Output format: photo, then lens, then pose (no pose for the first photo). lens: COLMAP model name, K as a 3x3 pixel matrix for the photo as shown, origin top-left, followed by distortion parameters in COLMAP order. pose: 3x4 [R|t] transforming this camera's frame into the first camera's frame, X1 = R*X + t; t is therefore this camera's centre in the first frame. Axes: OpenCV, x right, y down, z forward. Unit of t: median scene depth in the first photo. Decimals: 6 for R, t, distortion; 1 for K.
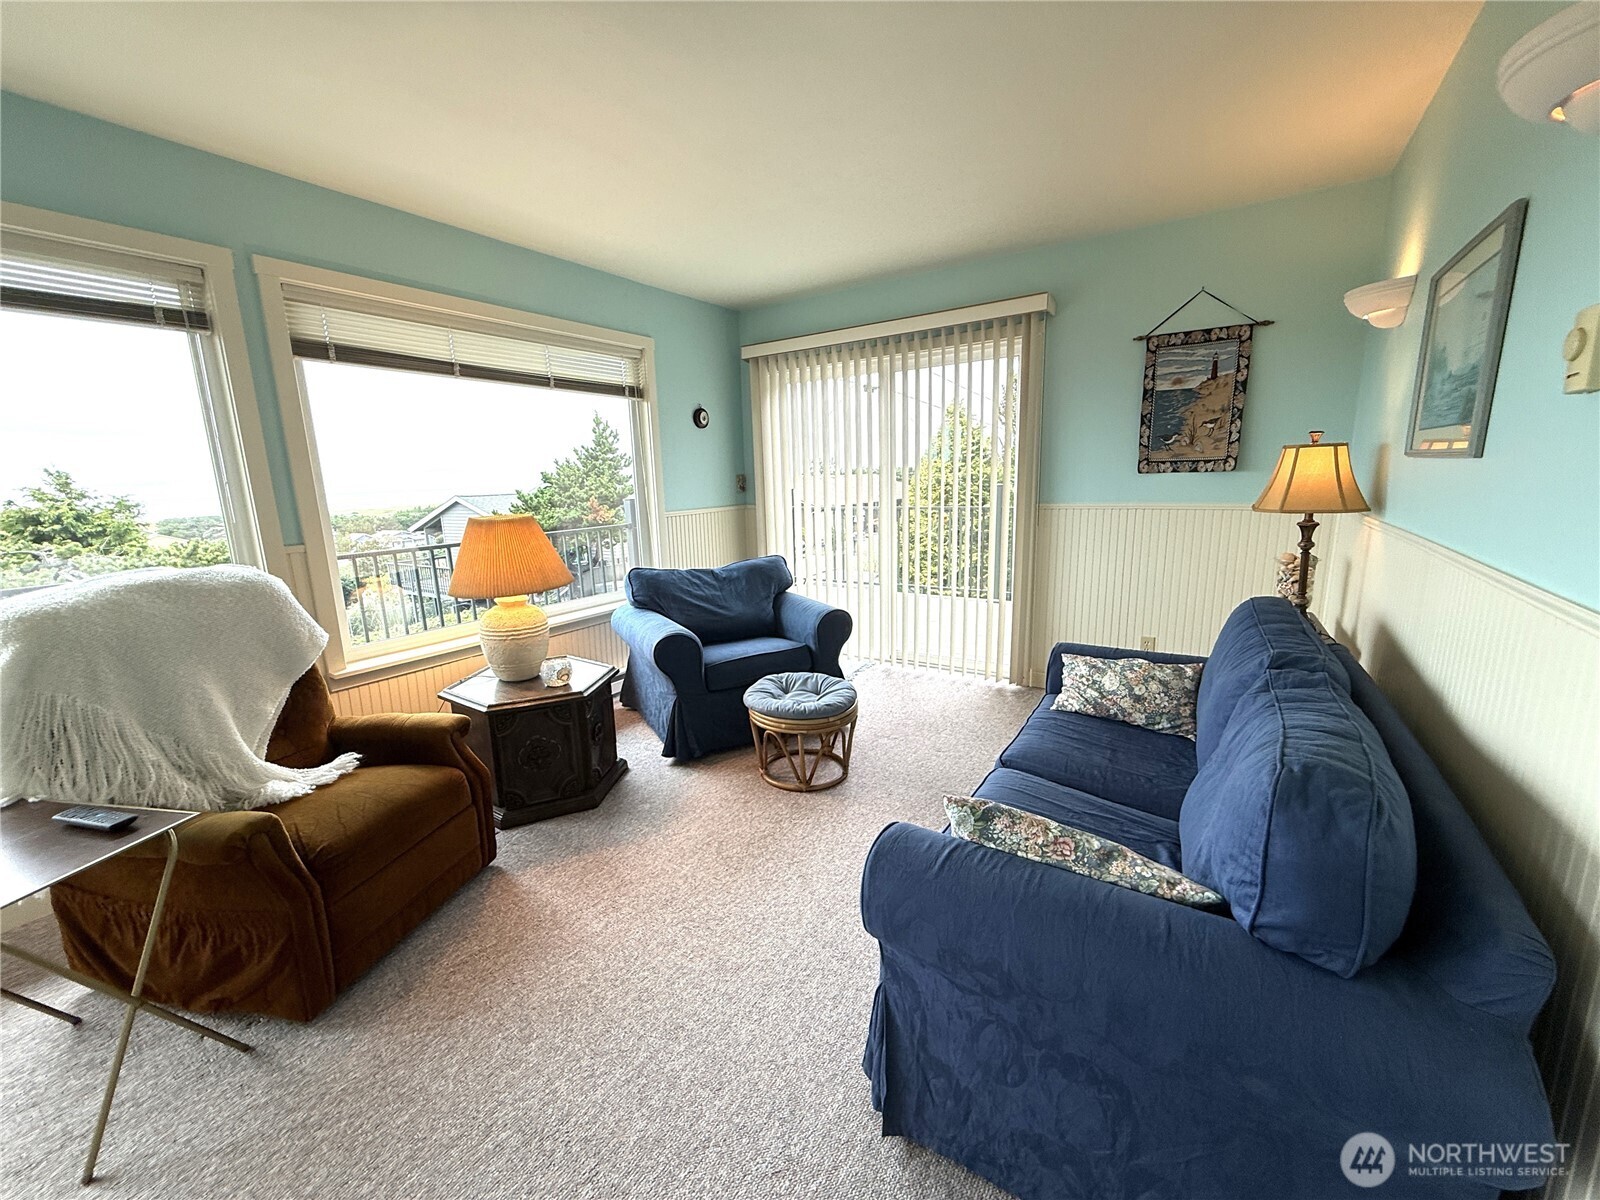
lens RADIAL K [[638.7, 0, 794.8], [0, 638.7, 601.7], [0, 0, 1]] dist [-0.000988, 0.000335]
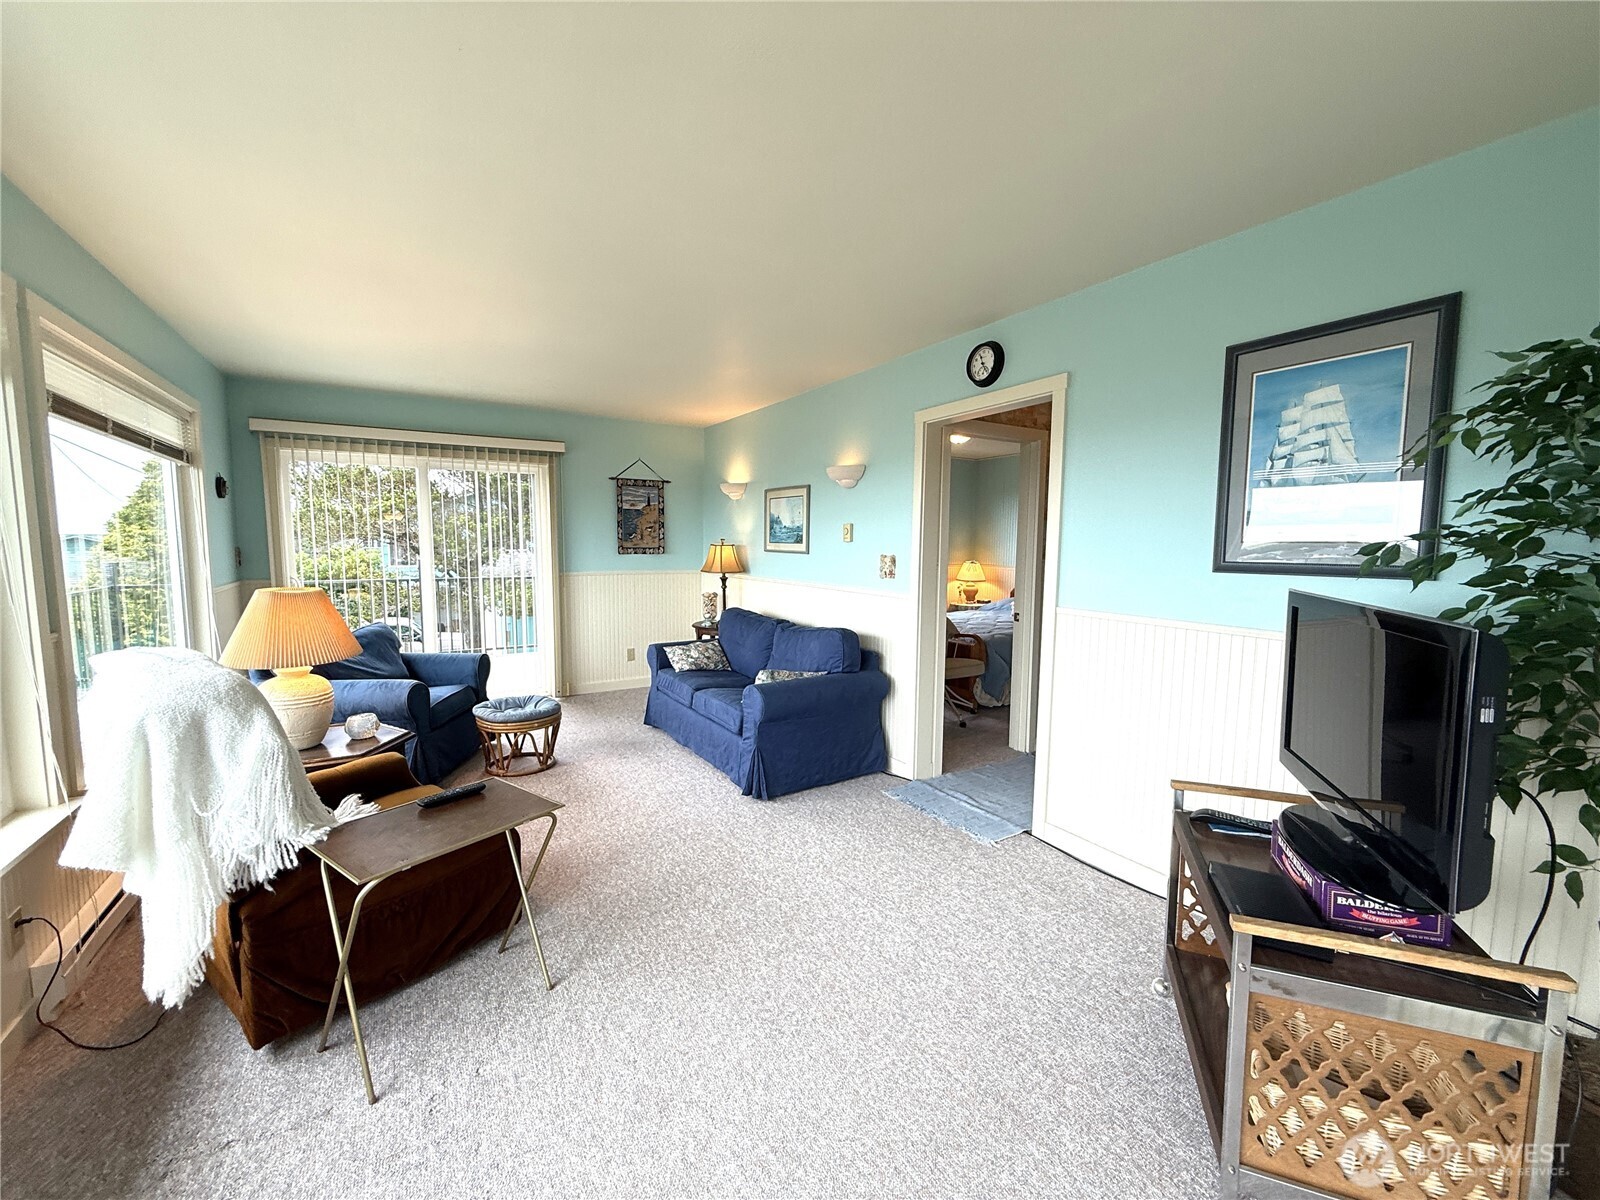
lens RADIAL K [[638.7, 0, 798.7], [0, 638.7, 599.5], [0, 0, 1]] dist [-0.000988, 0.000335]
pose [[0.418381, -0.049490, 0.906922, -0.869463], [0.157352, 0.987365, -0.018710, 0.029786], [-0.894538, 0.150534, 0.420883, -0.149477]]
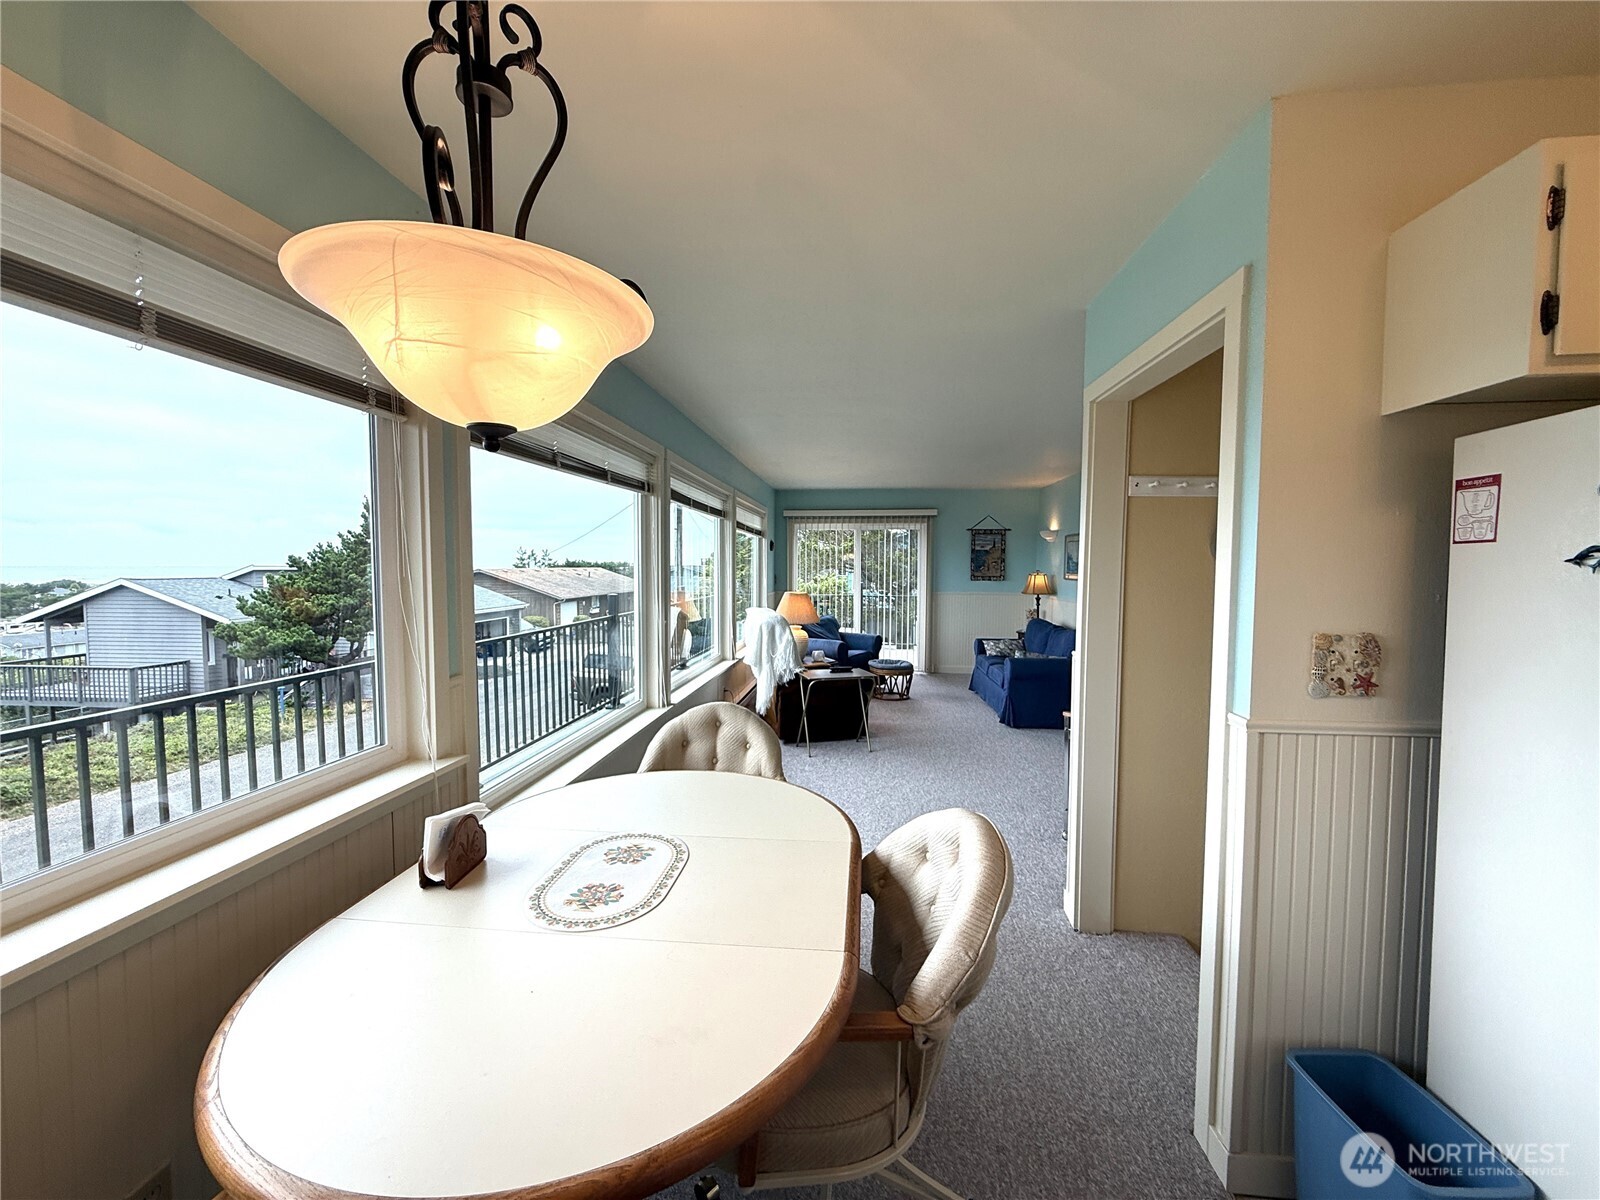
lens RADIAL K [[638.7, 0, 799.6], [0, 638.7, 598.0], [0, 0, 1]] dist [-0.000988, 0.000335]
pose [[0.886870, 0.014442, 0.461793, -1.294966], [0.056594, 0.988589, -0.139606, 0.191076], [-0.458539, 0.149947, 0.875932, -0.941650]]
